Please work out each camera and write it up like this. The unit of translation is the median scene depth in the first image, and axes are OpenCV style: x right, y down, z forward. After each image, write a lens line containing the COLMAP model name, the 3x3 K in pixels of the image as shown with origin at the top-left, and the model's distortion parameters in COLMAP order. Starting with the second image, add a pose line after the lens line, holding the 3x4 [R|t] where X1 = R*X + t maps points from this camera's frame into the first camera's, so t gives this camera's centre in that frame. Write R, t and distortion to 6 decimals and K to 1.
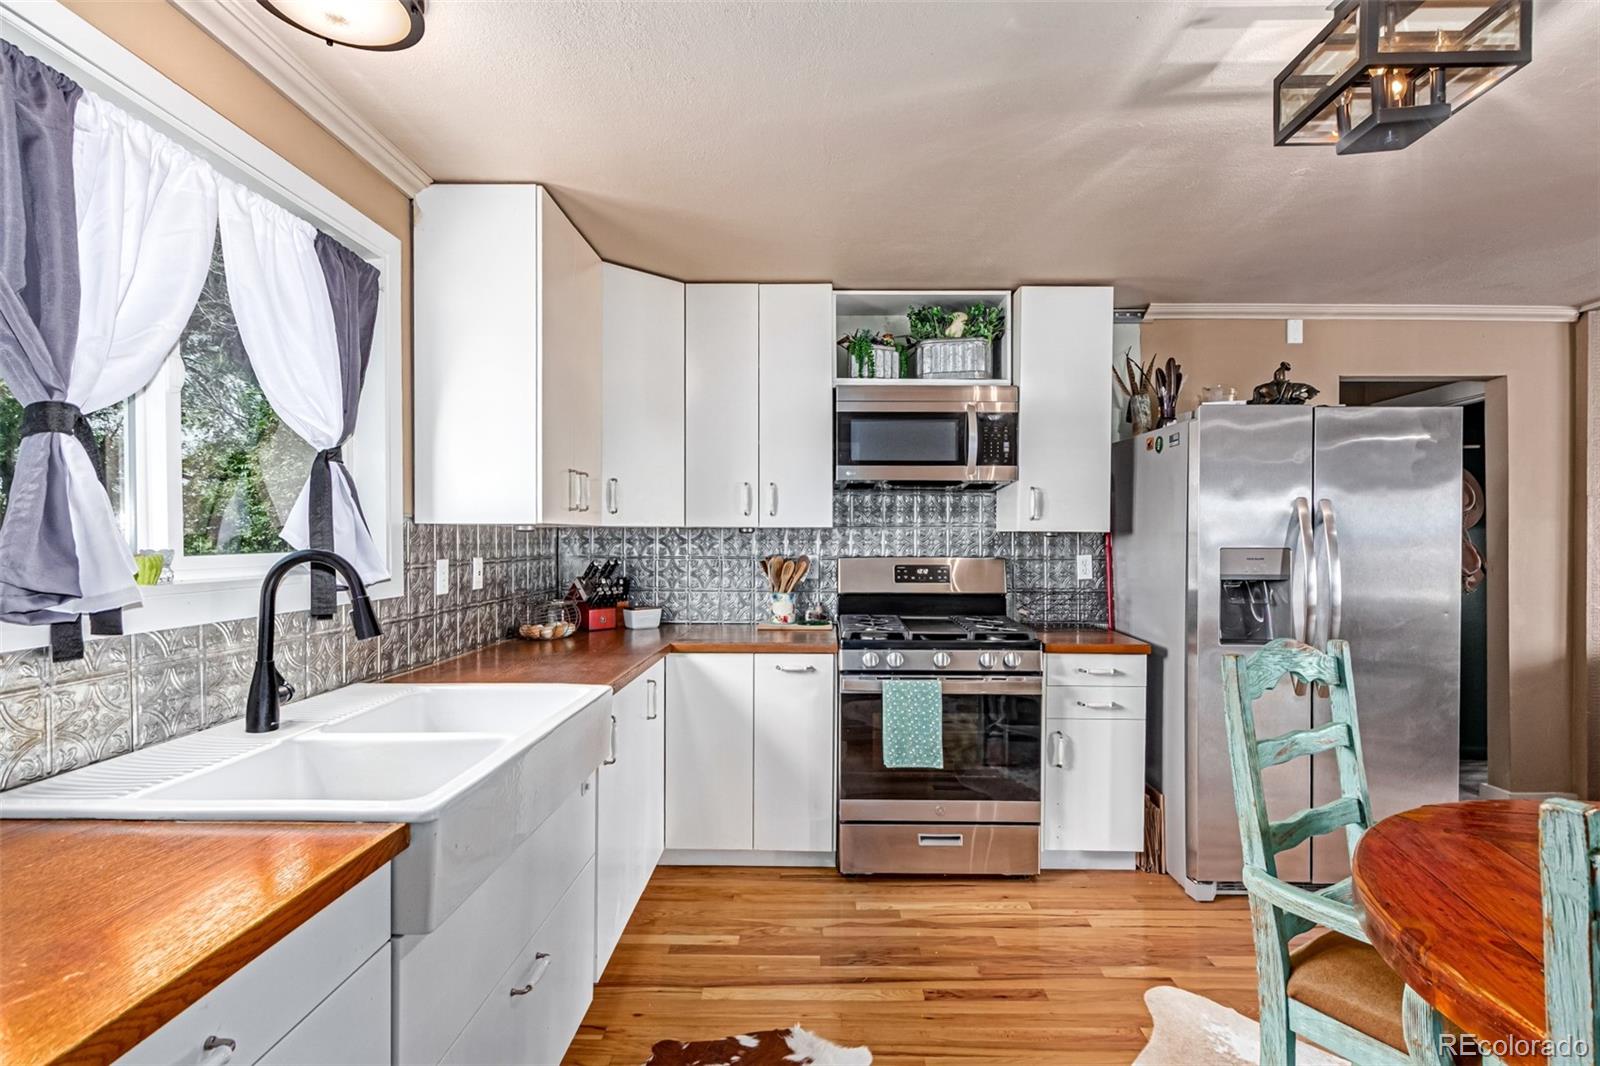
lens RADIAL K [[758.7, 0, 814.2], [0, 758.7, 537.4], [0, 0, 1]] dist [0.003855, -0.000736]
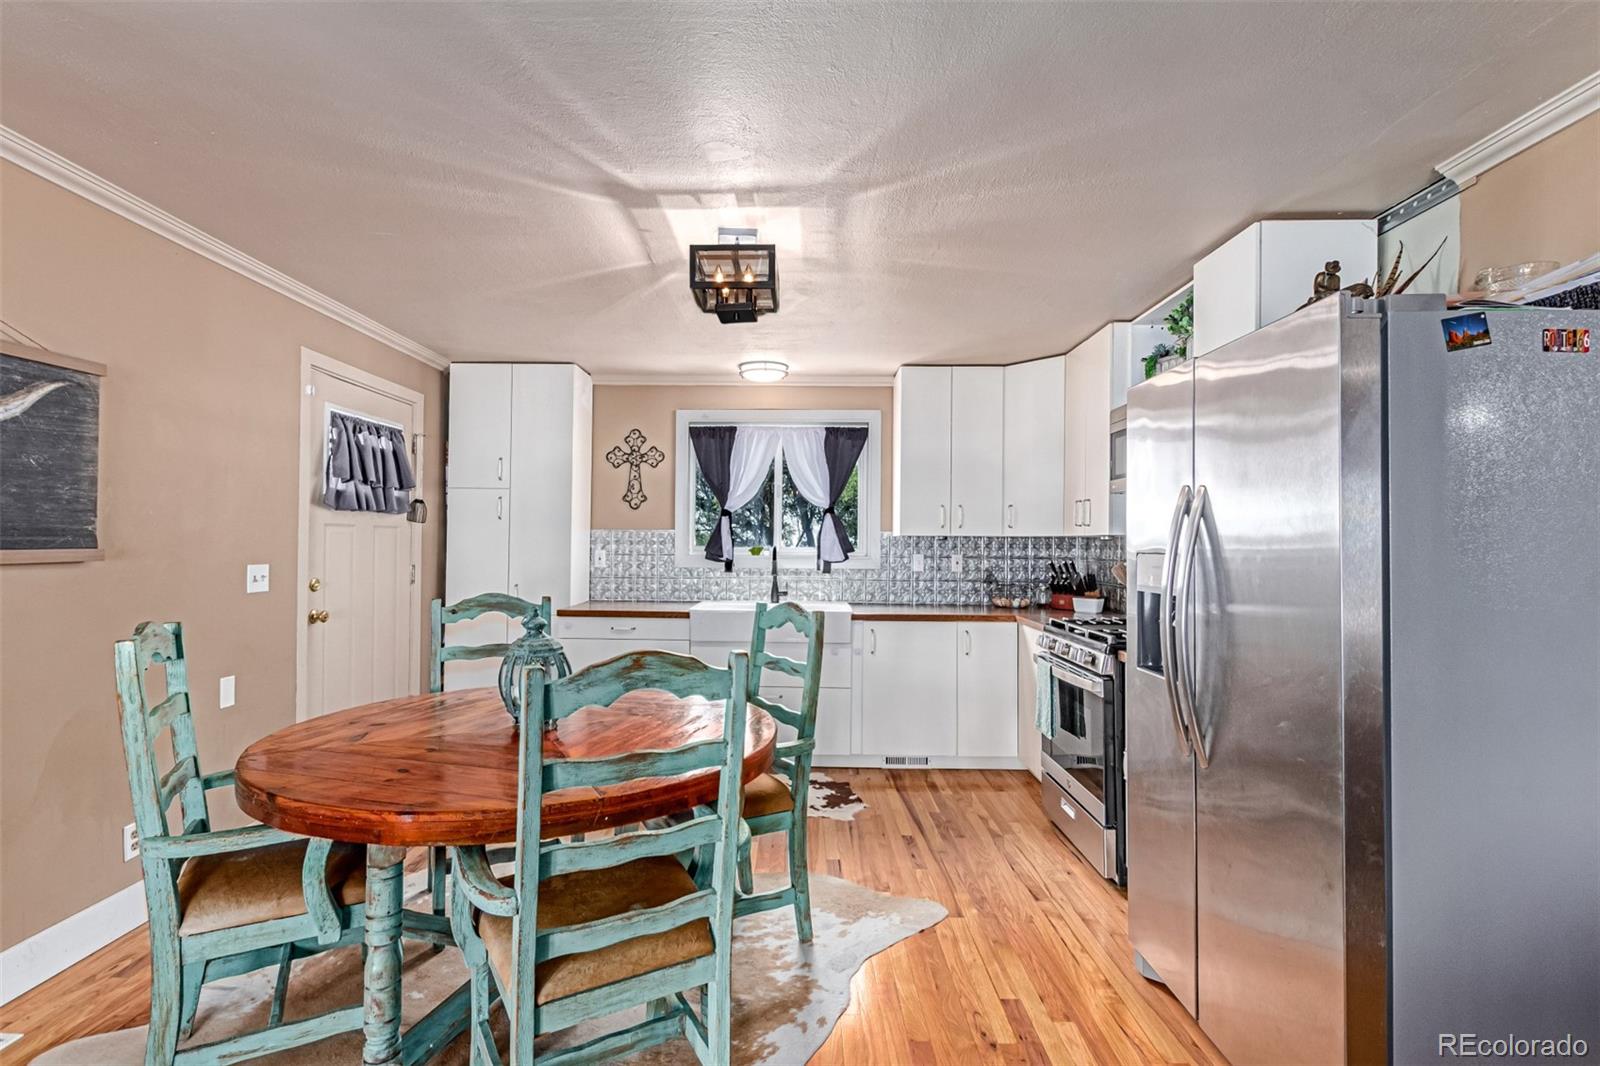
lens RADIAL K [[758.7, 0, 799.7], [0, 758.7, 535.3], [0, 0, 1]] dist [0.003855, -0.000736]
pose [[-0.004222, -0.013039, -0.999906, 1.282579], [-0.007298, 0.999889, -0.013008, 0.006504], [0.999964, 0.007243, -0.004317, 0.585114]]
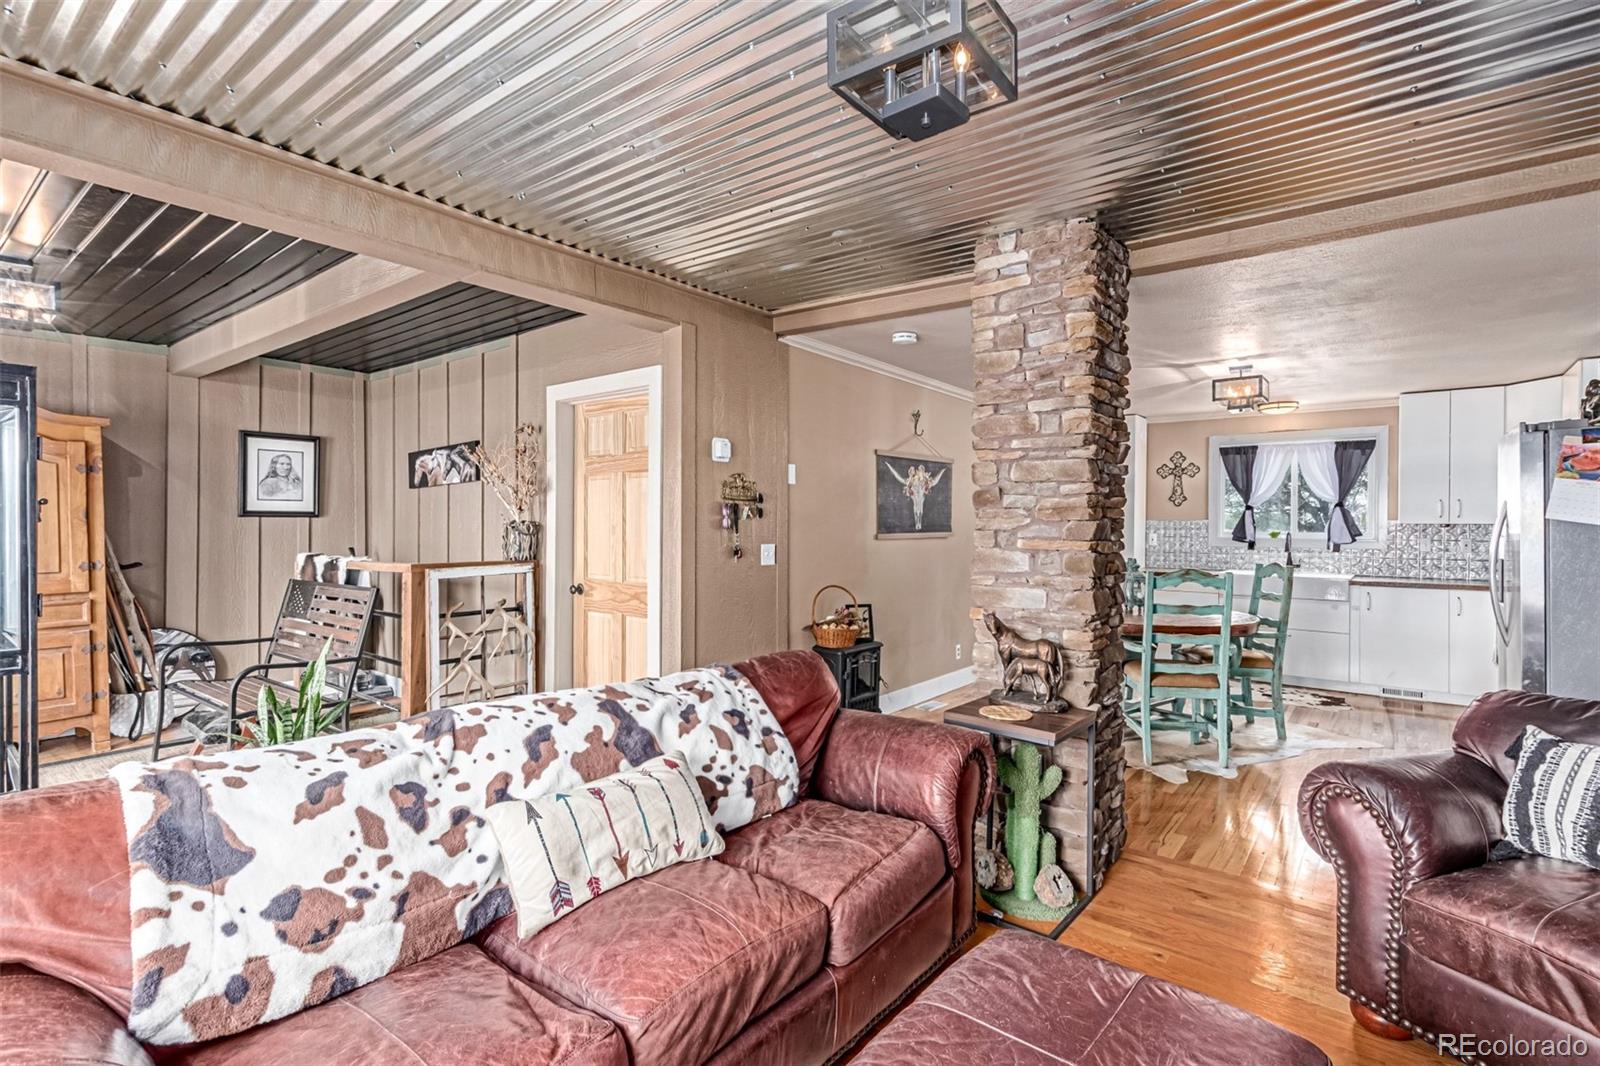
lens RADIAL K [[758.7, 0, 809.9], [0, 758.7, 528.5], [0, 0, 1]] dist [0.003855, -0.000736]
pose [[-0.612142, -0.000847, -0.790747, 2.318668], [-0.005619, 0.999979, 0.003279, 0.000978], [0.790728, 0.006450, -0.612134, 0.783924]]
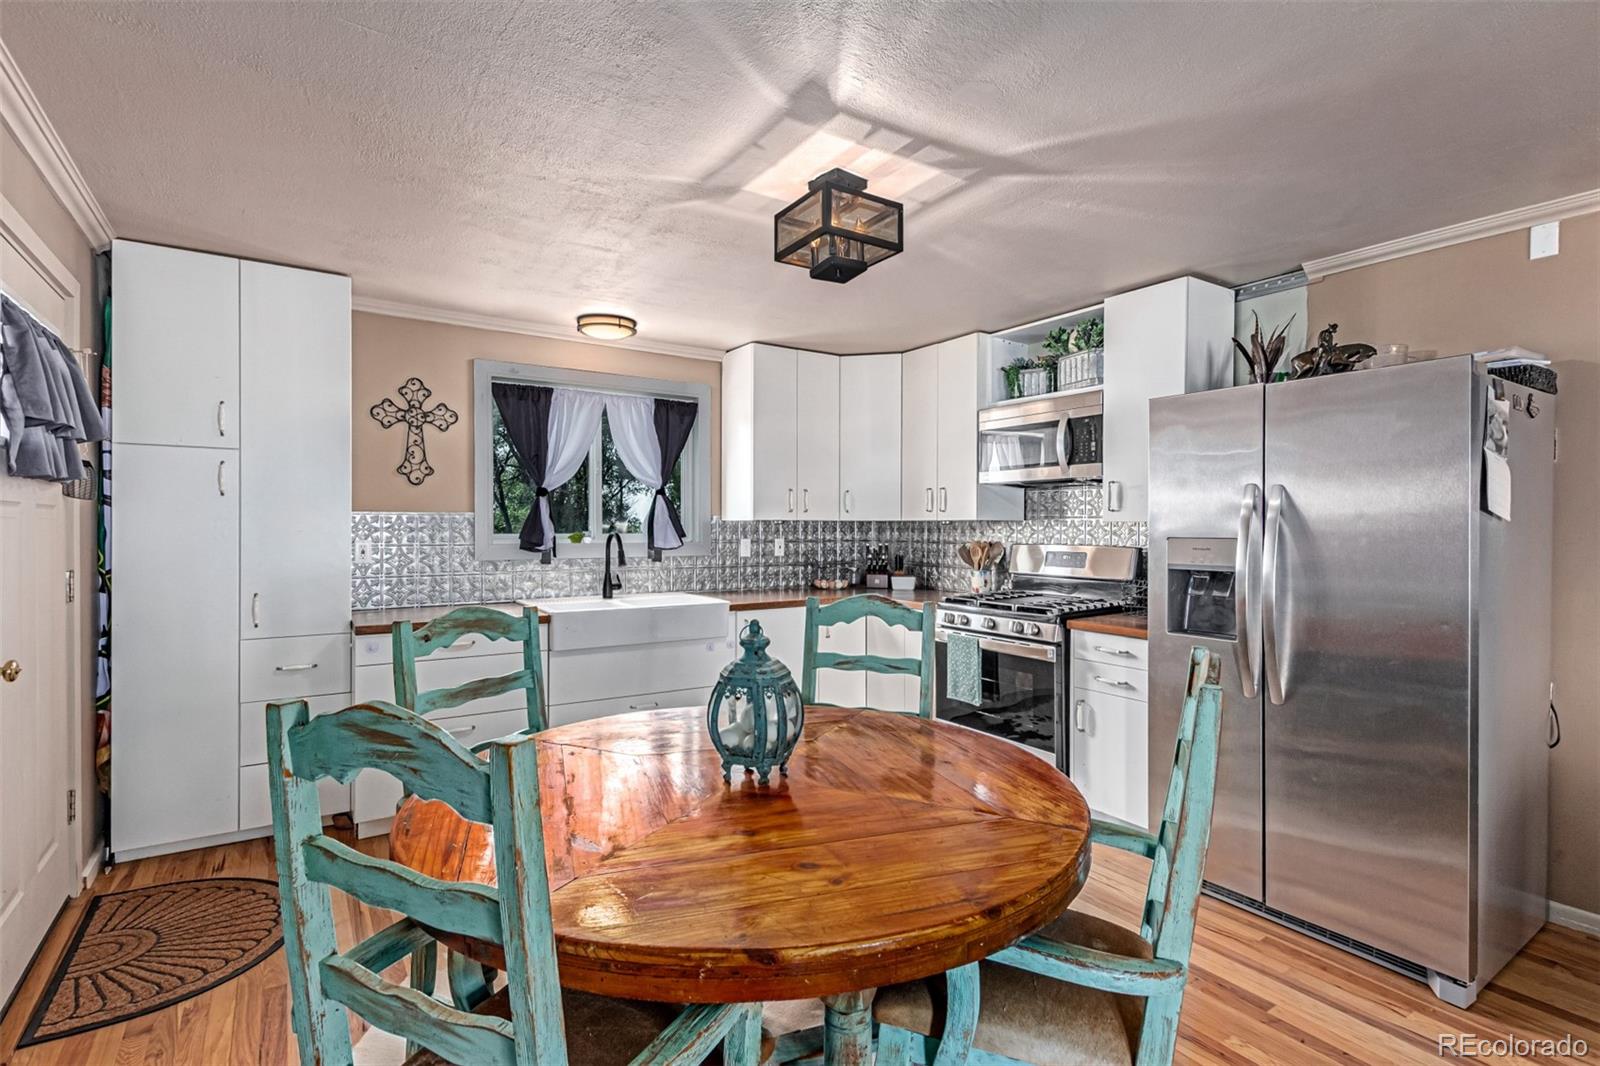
lens RADIAL K [[758.7, 0, 816.0], [0, 758.7, 533.0], [0, 0, 1]] dist [0.003855, -0.000736]
pose [[0.570233, 0.005765, -0.821463, 1.023128], [-0.000957, 0.999979, 0.006354, 0.001298], [0.821483, -0.002837, 0.570227, 0.031075]]
